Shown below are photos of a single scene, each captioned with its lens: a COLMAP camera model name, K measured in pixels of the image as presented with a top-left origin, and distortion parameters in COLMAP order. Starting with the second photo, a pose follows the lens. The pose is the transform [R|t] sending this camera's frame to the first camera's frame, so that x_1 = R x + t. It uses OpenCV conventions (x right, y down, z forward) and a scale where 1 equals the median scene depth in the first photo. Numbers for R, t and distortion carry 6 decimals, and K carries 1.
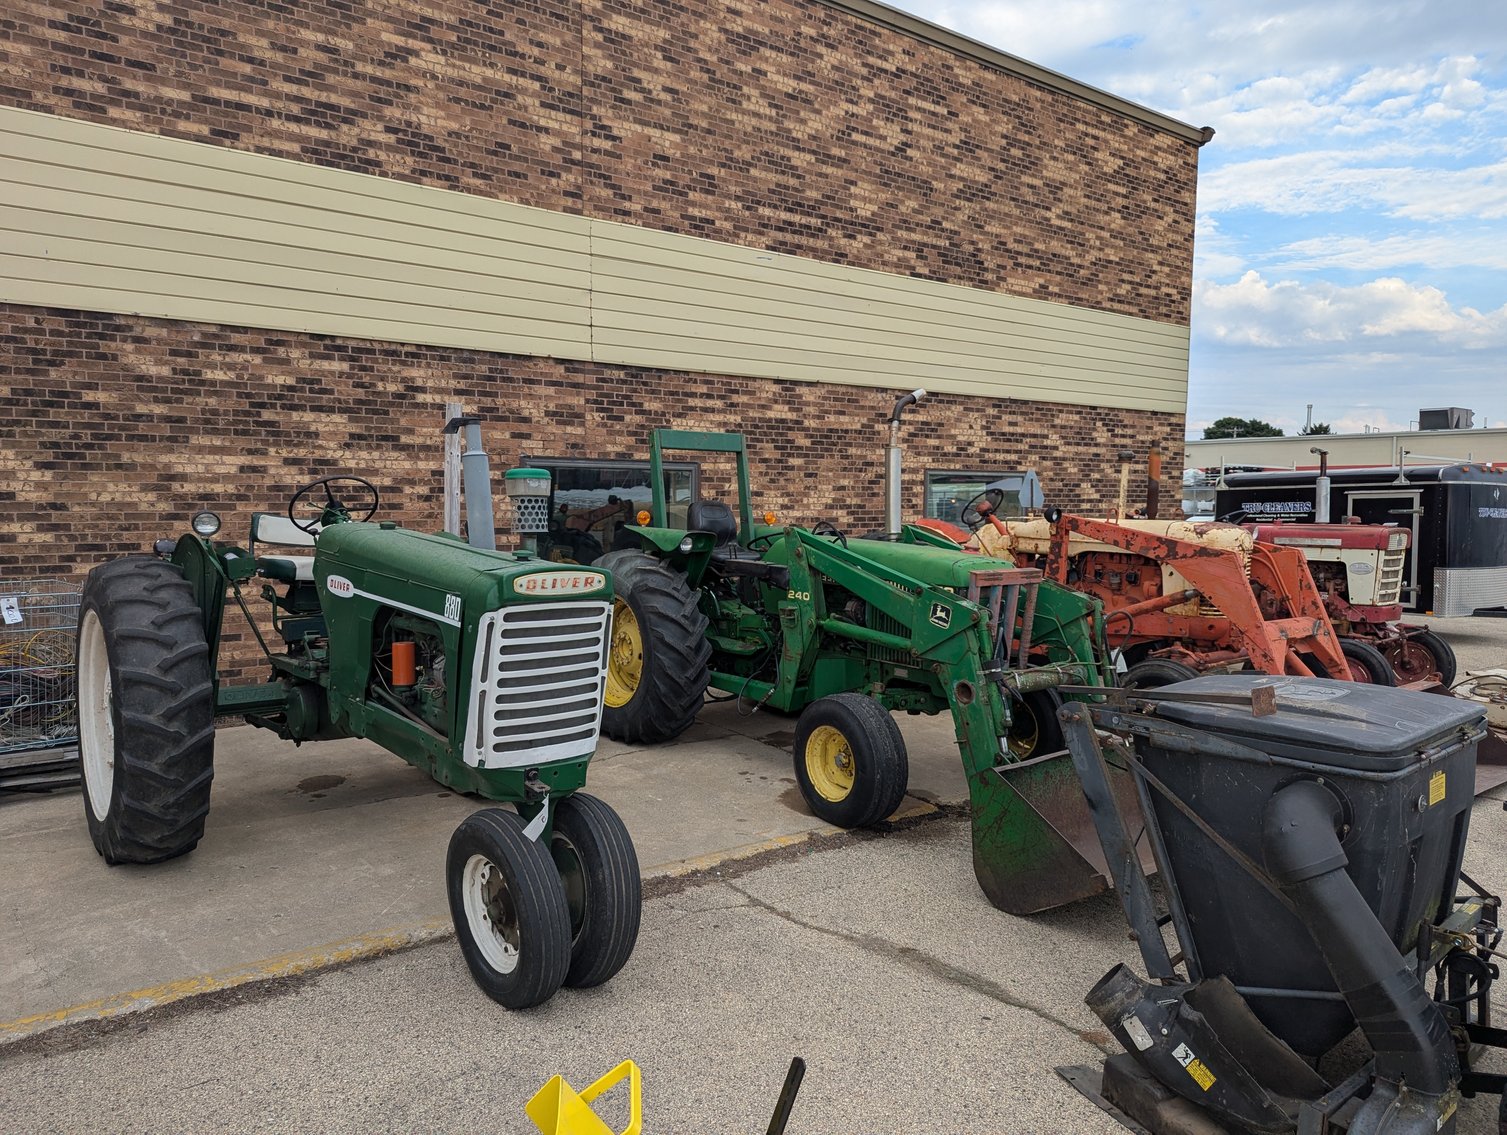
lens RADIAL K [[1055.1, 0, 752.2], [0, 1055.1, 566.5], [0, 0, 1]] dist [0.045977, -0.047653]
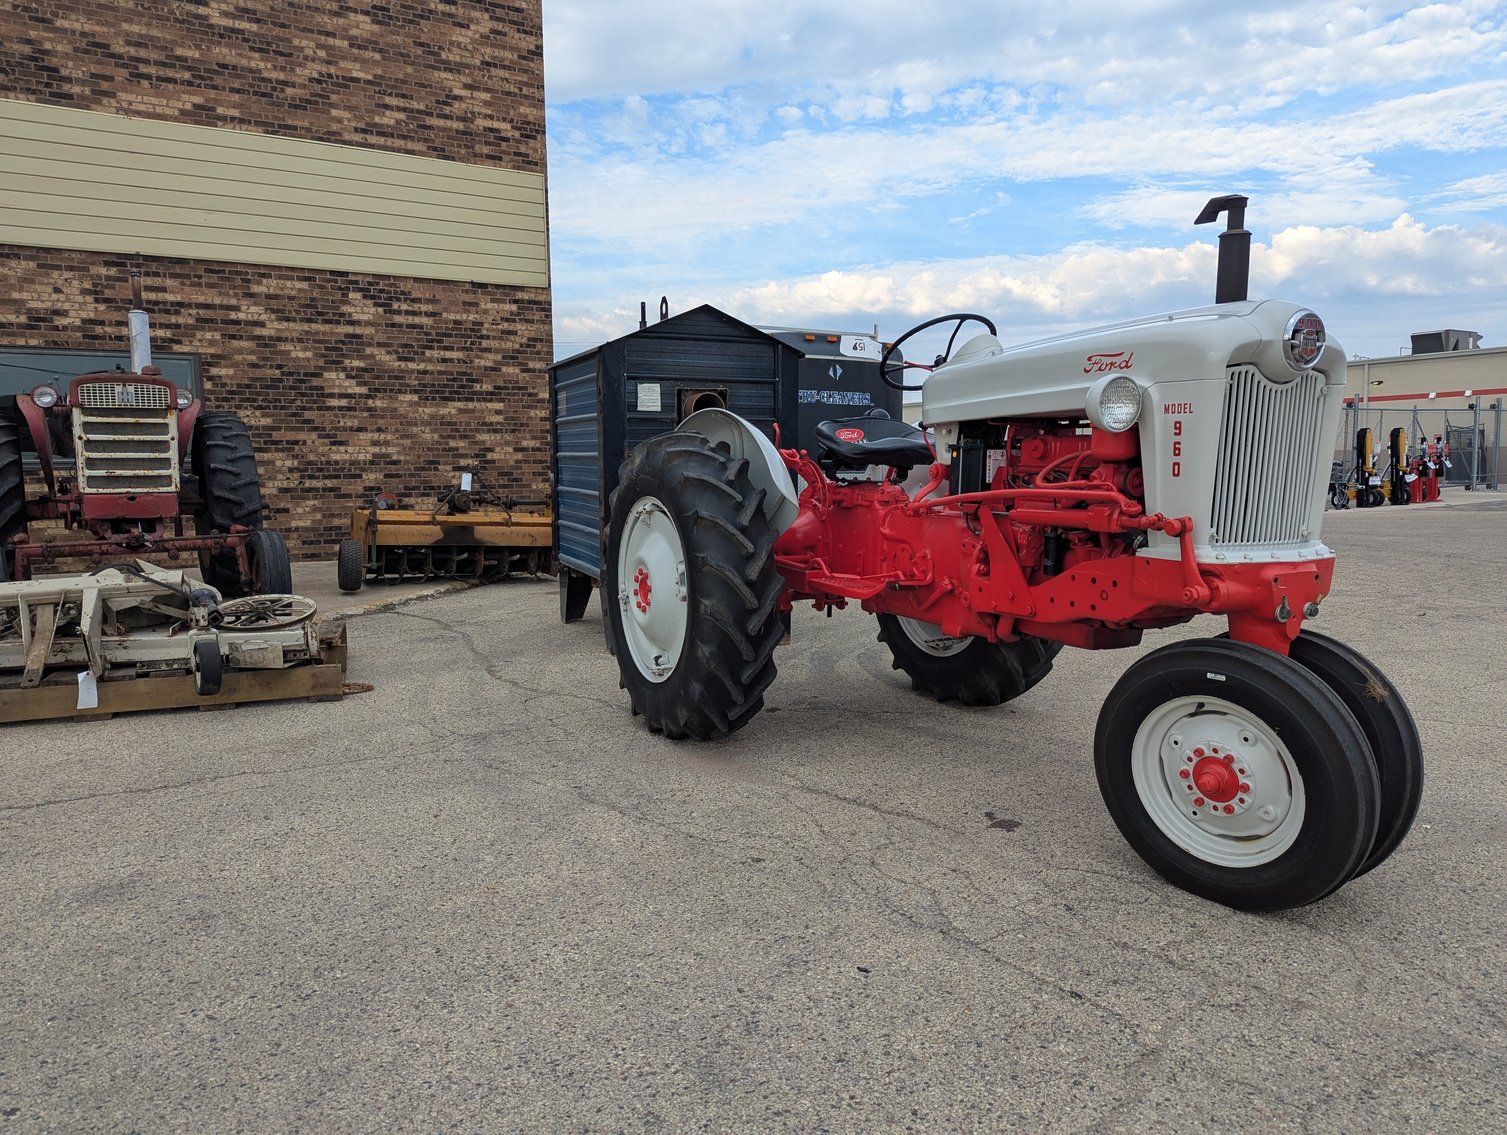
lens RADIAL K [[1055.1, 0, 747.8], [0, 1055.1, 559.3], [0, 0, 1]] dist [0.045977, -0.047653]
pose [[0.993342, -0.007486, -0.114957, 0.707999], [0.009822, 0.999756, 0.019769, 0.045205], [0.114781, -0.020766, 0.993174, 0.267444]]
